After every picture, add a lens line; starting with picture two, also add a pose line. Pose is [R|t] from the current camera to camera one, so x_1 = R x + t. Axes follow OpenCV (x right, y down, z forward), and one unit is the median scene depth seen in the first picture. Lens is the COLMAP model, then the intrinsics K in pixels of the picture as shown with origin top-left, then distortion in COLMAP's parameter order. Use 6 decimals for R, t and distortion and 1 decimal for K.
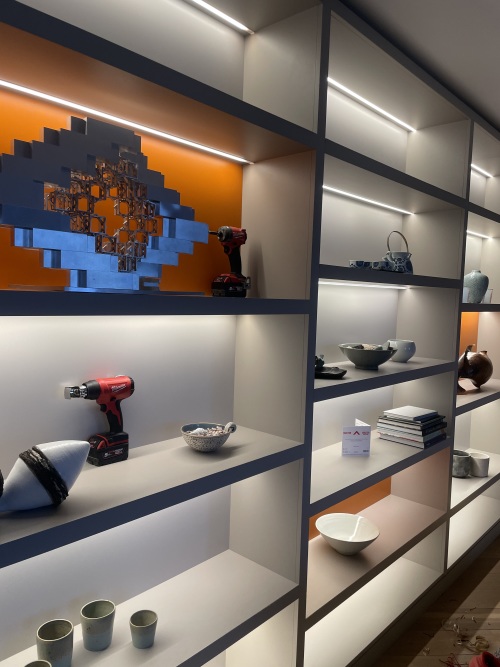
lens RADIAL K [[503.6, 0, 250.7], [0, 503.6, 332.9], [0, 0, 1]] dist [0.034775, -0.010305]
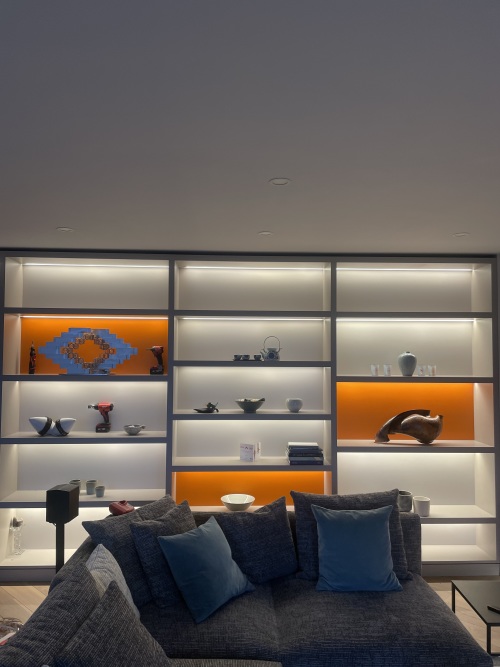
lens RADIAL K [[503.6, 0, 256.2], [0, 503.6, 337.8], [0, 0, 1]] dist [0.034775, -0.010305]
pose [[0.713799, -0.056222, -0.698091, 2.343946], [-0.035678, 0.992559, -0.116418, 0.021975], [0.699442, 0.108005, 0.706482, -0.472270]]
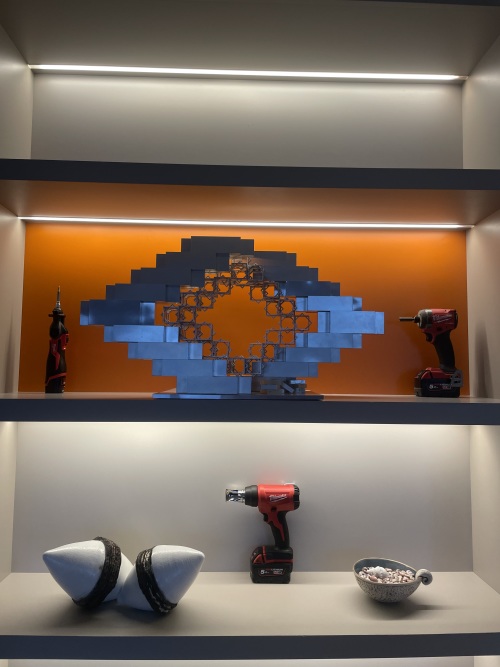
lens RADIAL K [[503.6, 0, 244.8], [0, 503.6, 331.2], [0, 0, 1]] dist [0.034775, -0.010305]
pose [[0.698195, -0.083744, -0.710992, 0.368092], [-0.040487, 0.986926, -0.156003, -0.043602], [0.714761, 0.137707, 0.685677, 0.273920]]
